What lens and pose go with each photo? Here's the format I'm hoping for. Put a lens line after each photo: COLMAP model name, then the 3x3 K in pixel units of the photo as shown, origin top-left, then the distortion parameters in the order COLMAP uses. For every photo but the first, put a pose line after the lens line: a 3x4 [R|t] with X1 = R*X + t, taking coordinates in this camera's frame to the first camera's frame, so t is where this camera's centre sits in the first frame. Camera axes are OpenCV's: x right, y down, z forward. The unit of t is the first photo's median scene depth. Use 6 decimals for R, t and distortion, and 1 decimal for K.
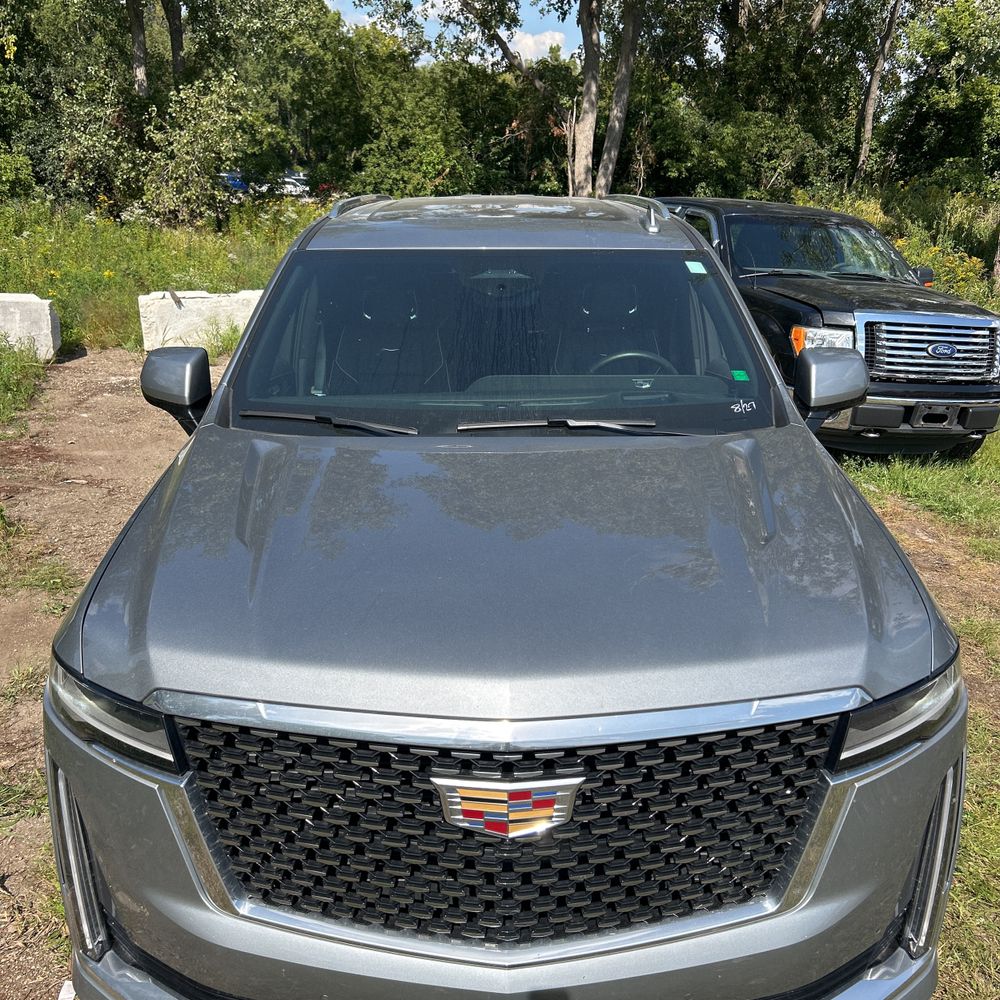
lens RADIAL K [[1020.8, 0, 500.0], [0, 1020.8, 500.0], [0, 0, 1]] dist [0.027681, -0.003663]
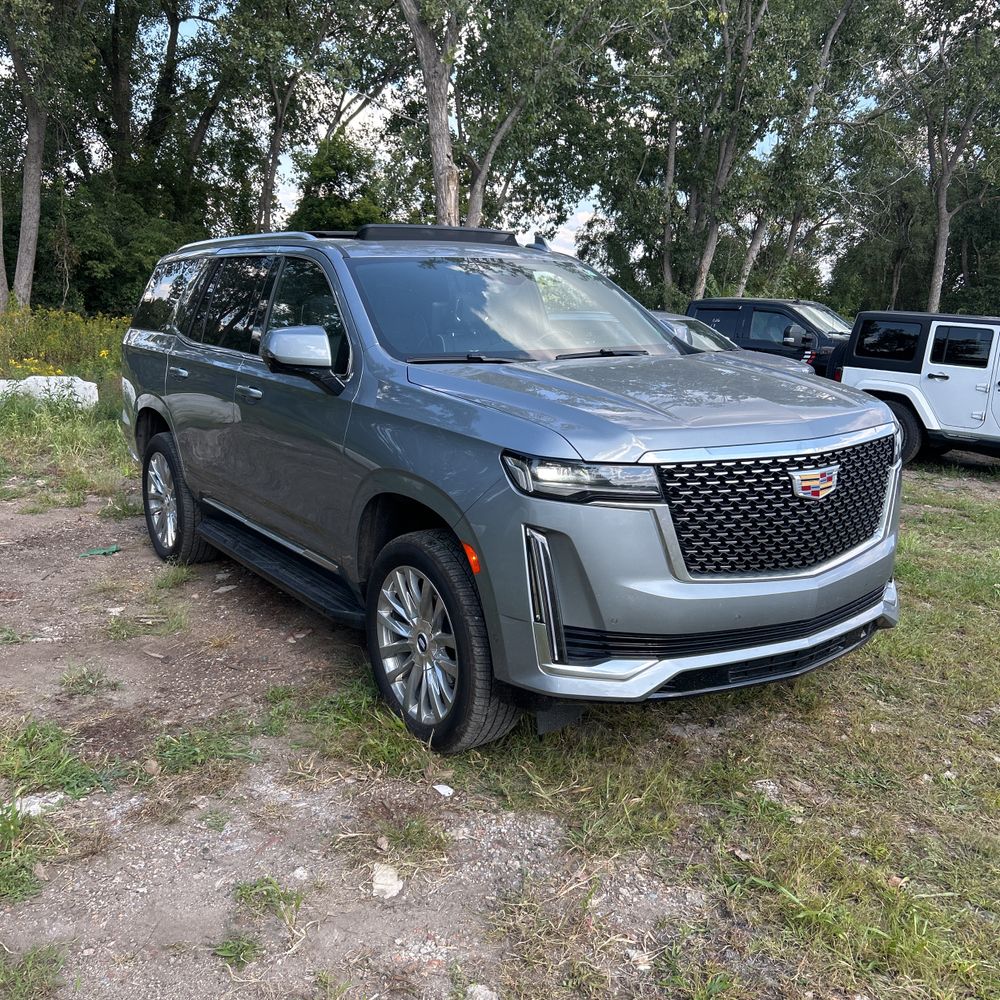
lens RADIAL K [[1020.8, 0, 500.0], [0, 1020.8, 500.0], [0, 0, 1]] dist [0.027681, -0.003663]
pose [[0.824011, -0.114149, 0.554956, -0.188156], [0.171477, 0.983801, -0.052253, 0.038837], [-0.540002, 0.138219, 0.830237, -0.036209]]
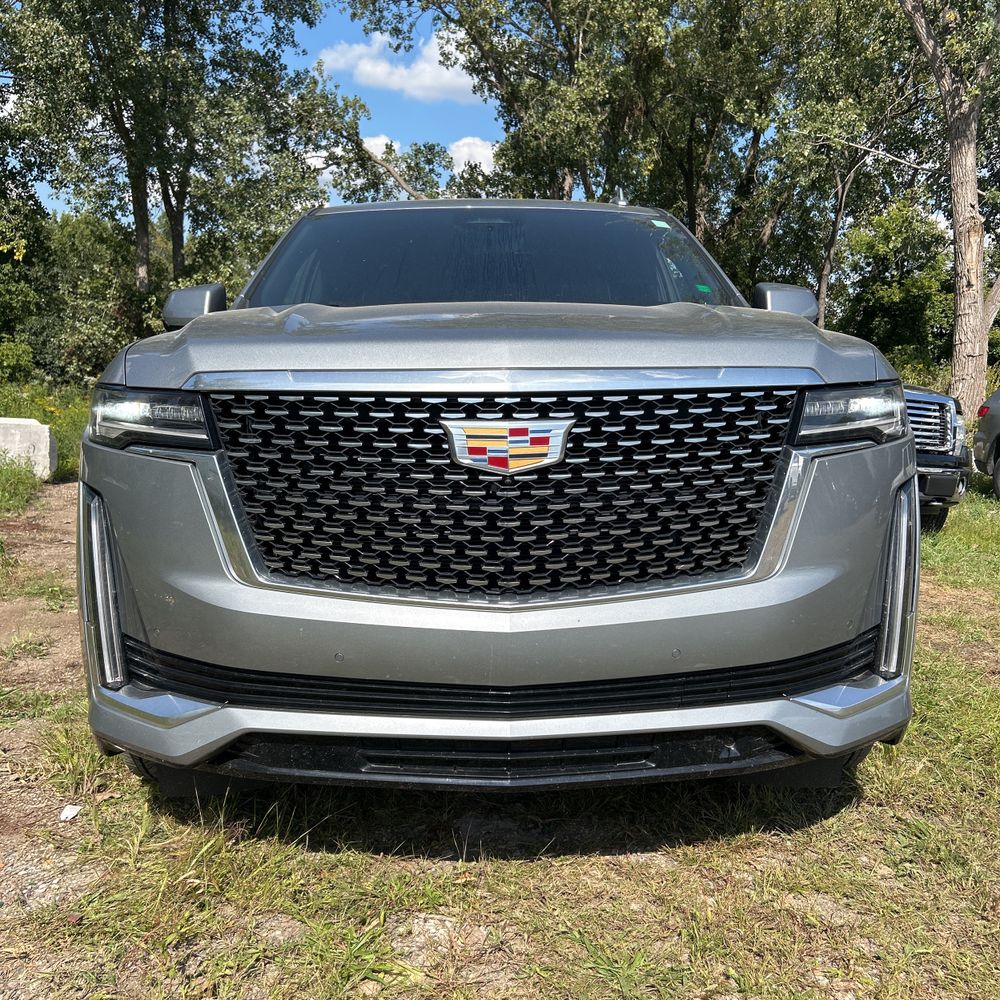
lens RADIAL K [[1020.8, 0, 500.0], [0, 1020.8, 500.0], [0, 0, 1]] dist [0.027681, -0.003663]
pose [[0.999745, -0.007269, 0.021382, -0.003013], [0.011408, 0.979659, -0.200344, 0.068689], [-0.019491, 0.200537, 0.979492, -0.010682]]
